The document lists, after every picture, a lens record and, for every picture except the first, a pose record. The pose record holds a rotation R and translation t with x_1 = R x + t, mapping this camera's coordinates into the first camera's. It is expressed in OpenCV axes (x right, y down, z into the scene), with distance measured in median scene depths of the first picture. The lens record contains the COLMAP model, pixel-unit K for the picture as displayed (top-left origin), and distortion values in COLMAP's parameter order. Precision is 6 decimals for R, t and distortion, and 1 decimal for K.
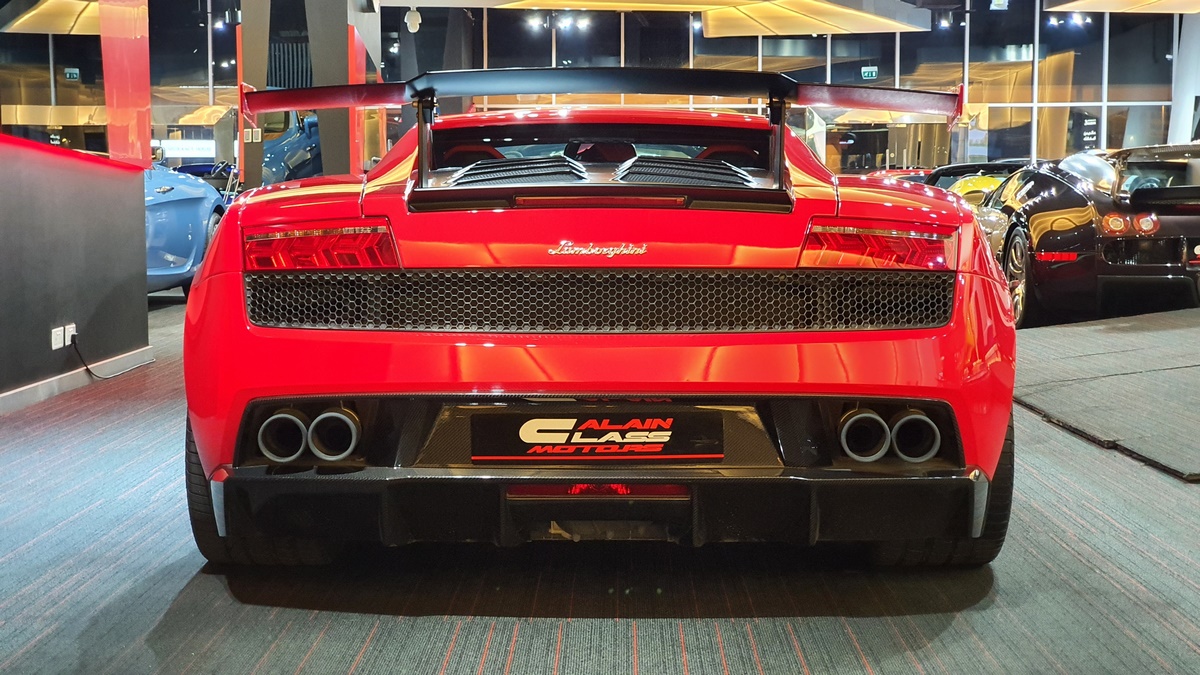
lens RADIAL K [[1800.7, 0, 600.0], [0, 1800.7, 337.5], [0, 0, 1]] dist [0.026640, 0.128707]
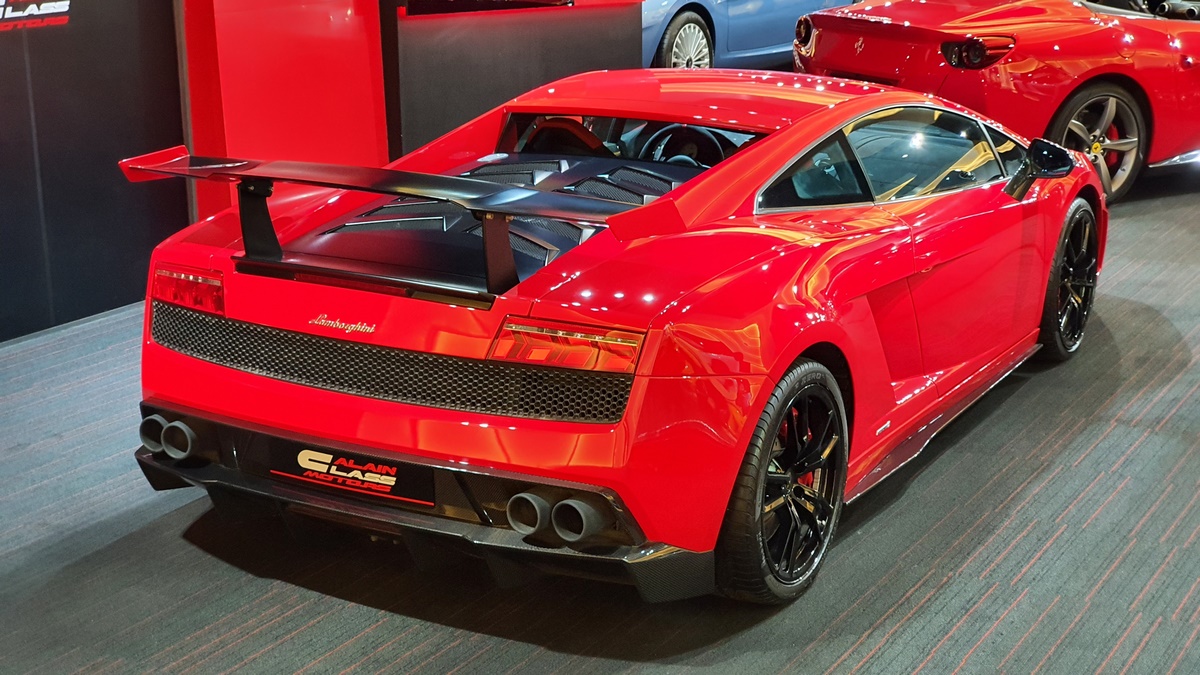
lens RADIAL K [[1815.0, 0, 599.4], [0, 1815.0, 317.1], [0, 0, 1]] dist [-0.016881, 0.164292]
pose [[0.866337, 0.124424, -0.483713, 0.710785], [-0.034316, 0.981013, 0.190882, -0.281734], [0.498279, -0.148769, 0.854158, 0.044283]]
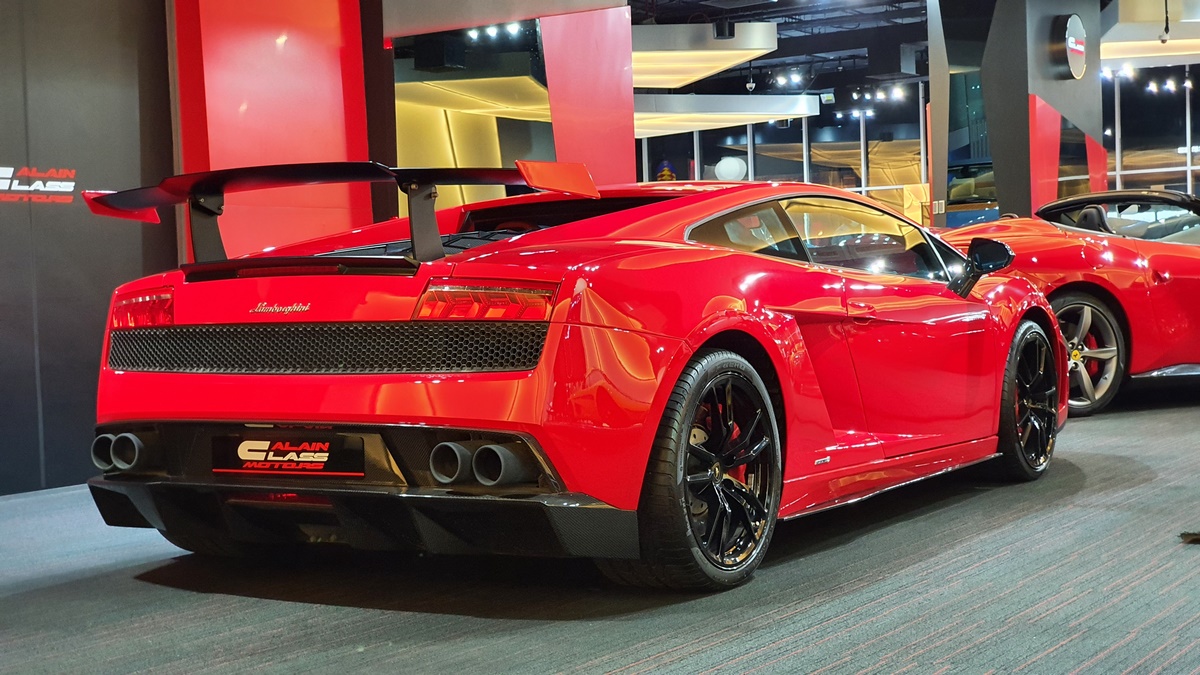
lens RADIAL K [[1796.7, 0, 605.2], [0, 1796.7, 315.2], [0, 0, 1]] dist [0.026480, 0.096430]
pose [[0.853982, -0.013990, -0.520114, 0.826343], [-0.008773, 0.999109, -0.041278, 0.006338], [0.520228, 0.039814, 0.853099, 0.033689]]
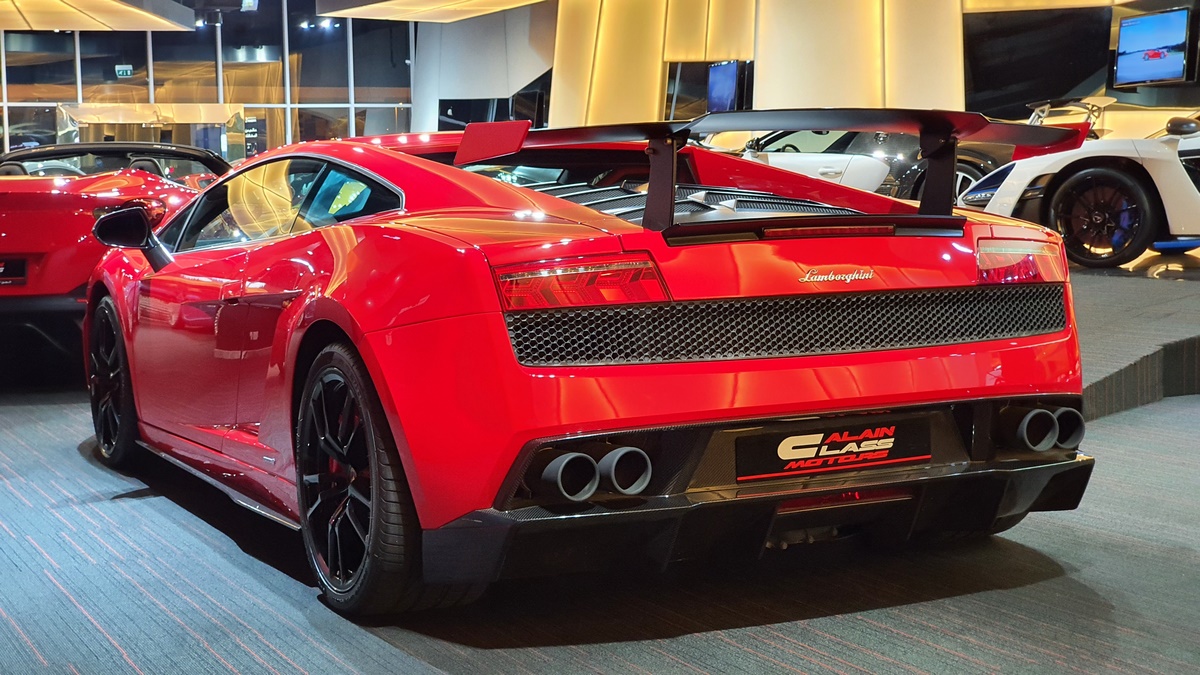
lens RADIAL K [[1802.5, 0, 609.2], [0, 1802.5, 336.1], [0, 0, 1]] dist [0.034015, 0.081670]
pose [[0.882609, -0.054812, 0.466901, -0.607377], [0.053862, 0.998430, 0.015394, -0.035373], [-0.467011, 0.011562, 0.884176, 0.102333]]
